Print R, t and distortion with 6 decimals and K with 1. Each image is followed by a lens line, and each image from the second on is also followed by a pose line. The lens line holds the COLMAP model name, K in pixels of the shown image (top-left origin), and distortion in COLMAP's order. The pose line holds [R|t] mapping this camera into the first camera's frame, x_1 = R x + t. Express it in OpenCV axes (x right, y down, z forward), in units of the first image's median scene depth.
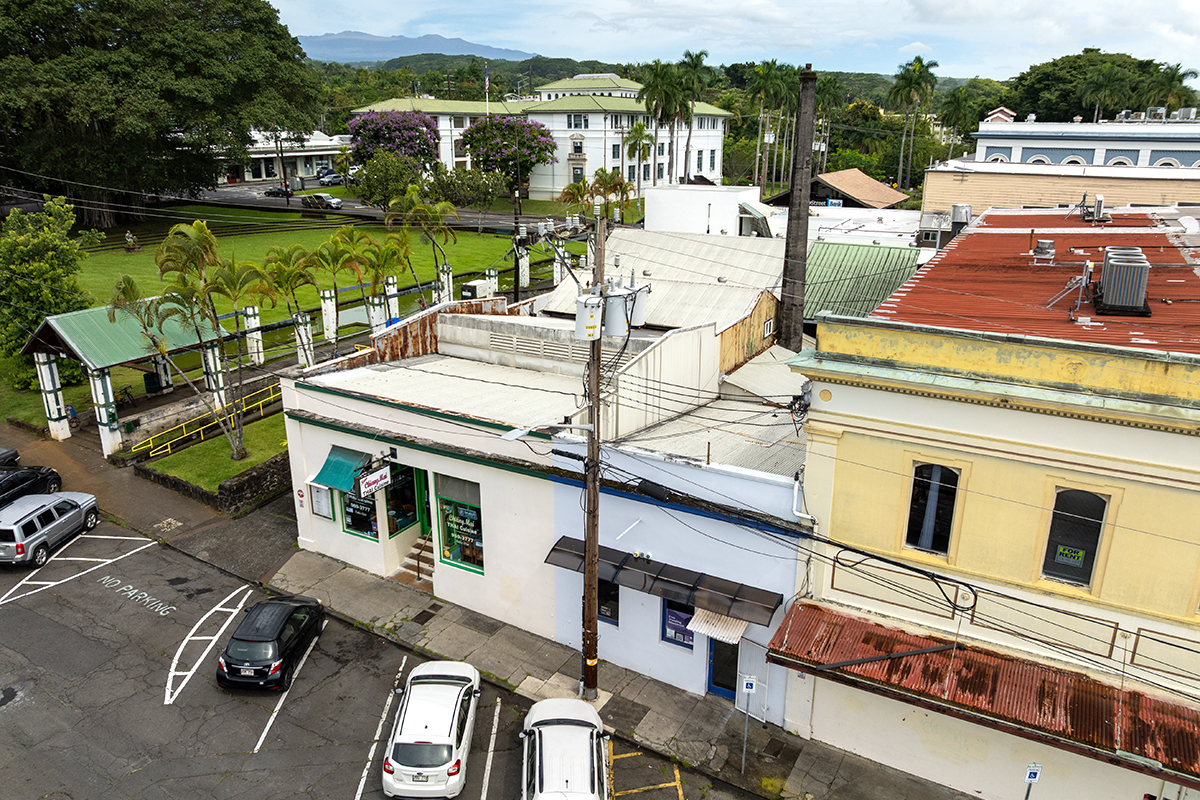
lens RADIAL K [[843.0, 0, 600.0], [0, 843.0, 400.0], [0, 0, 1]] dist [-0.039384, -0.001067]
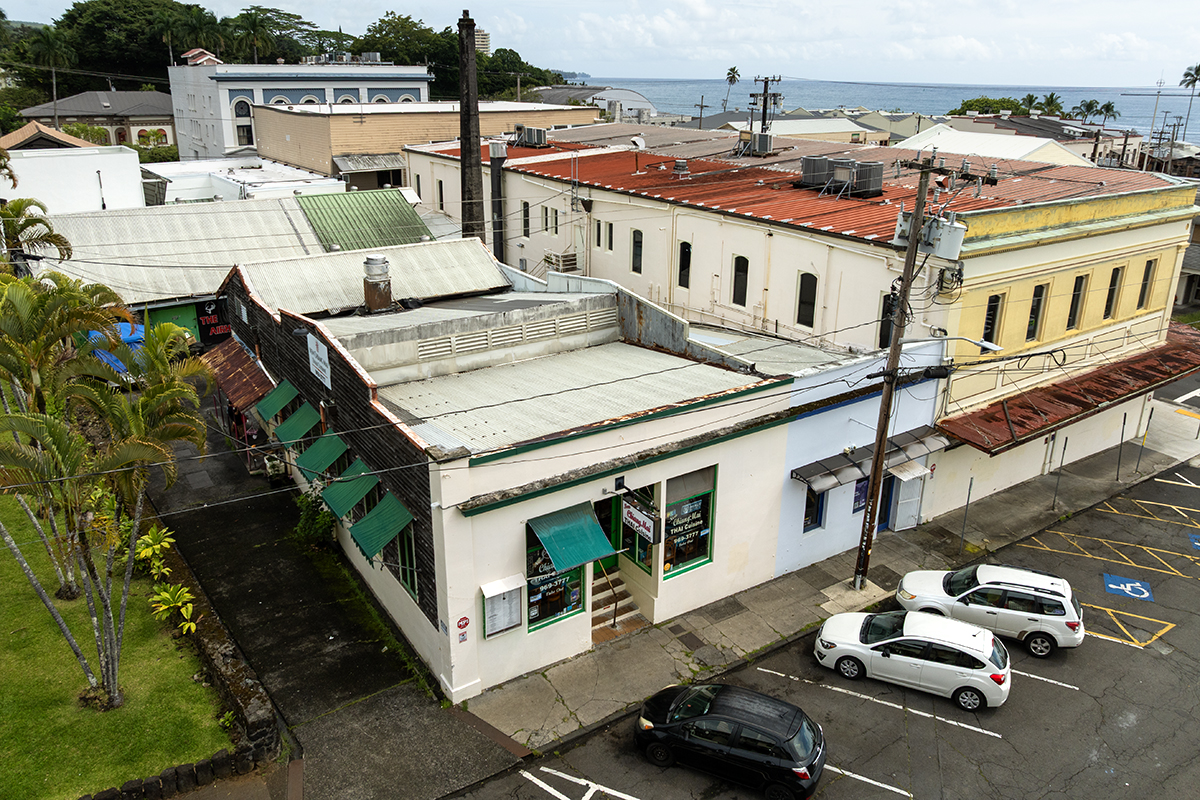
lens RADIAL K [[843.0, 0, 600.0], [0, 843.0, 400.0], [0, 0, 1]] dist [-0.039384, -0.001067]
pose [[0.435434, -0.317495, 0.842374, -0.851086], [0.263924, 0.939647, 0.217732, -0.179722], [-0.860663, 0.127515, 0.492948, 0.578363]]
